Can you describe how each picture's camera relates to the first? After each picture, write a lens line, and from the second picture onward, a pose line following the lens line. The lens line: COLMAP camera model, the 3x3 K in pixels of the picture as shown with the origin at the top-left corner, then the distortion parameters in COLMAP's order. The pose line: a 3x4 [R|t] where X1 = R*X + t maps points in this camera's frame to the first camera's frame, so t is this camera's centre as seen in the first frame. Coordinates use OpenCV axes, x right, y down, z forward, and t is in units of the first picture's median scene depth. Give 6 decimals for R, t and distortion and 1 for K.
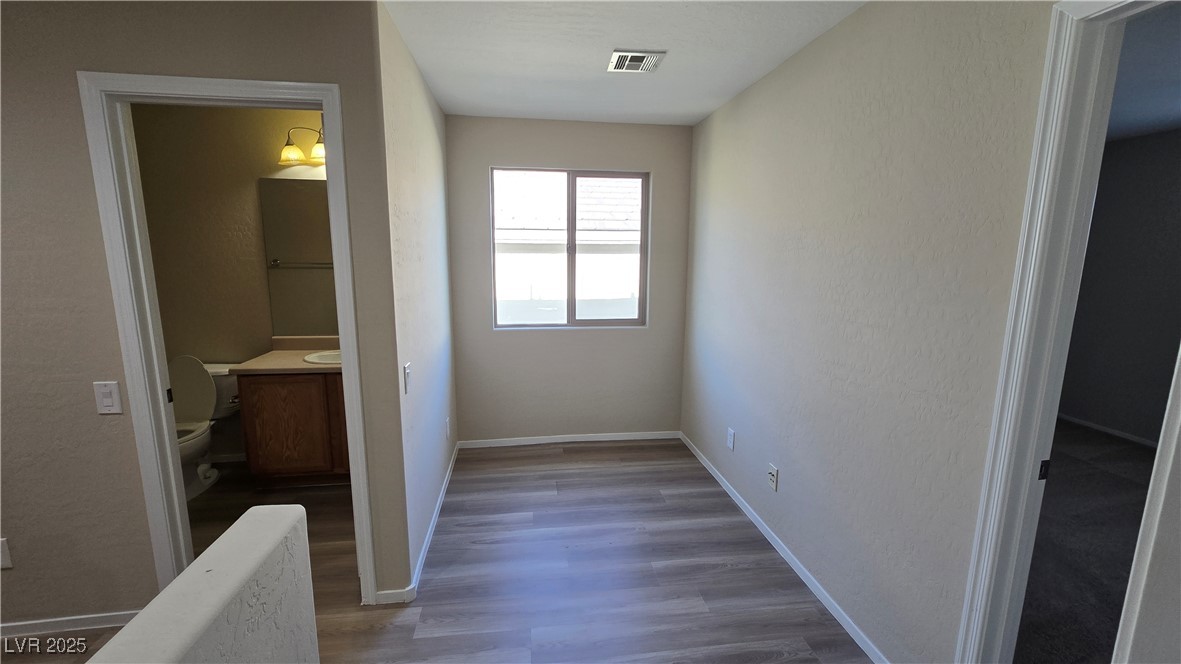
lens RADIAL K [[482.7, 0, 587.4], [0, 482.7, 330.9], [0, 0, 1]] dist [-0.001754, 0.000978]
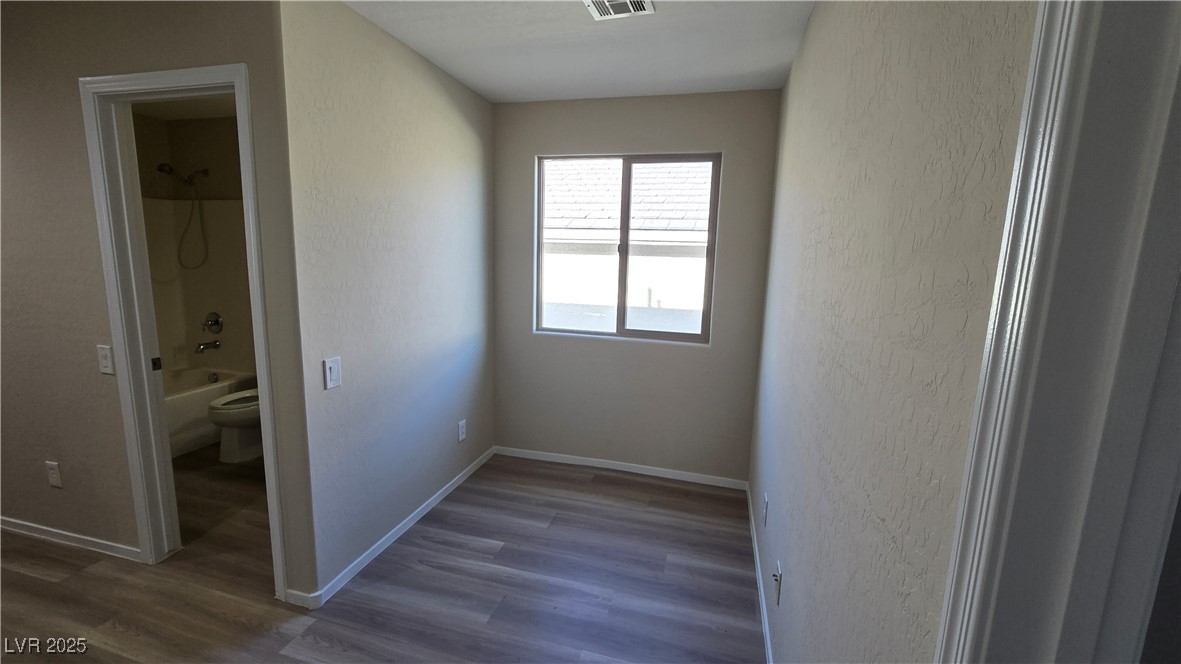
lens RADIAL K [[482.7, 0, 587.4], [0, 482.7, 330.9], [0, 0, 1]] dist [-0.001754, 0.000978]
pose [[0.918176, 0.080292, -0.387950, 0.275075], [-0.086443, 0.996255, 0.001602, -0.017657], [0.386626, 0.032065, 0.921679, 0.197527]]
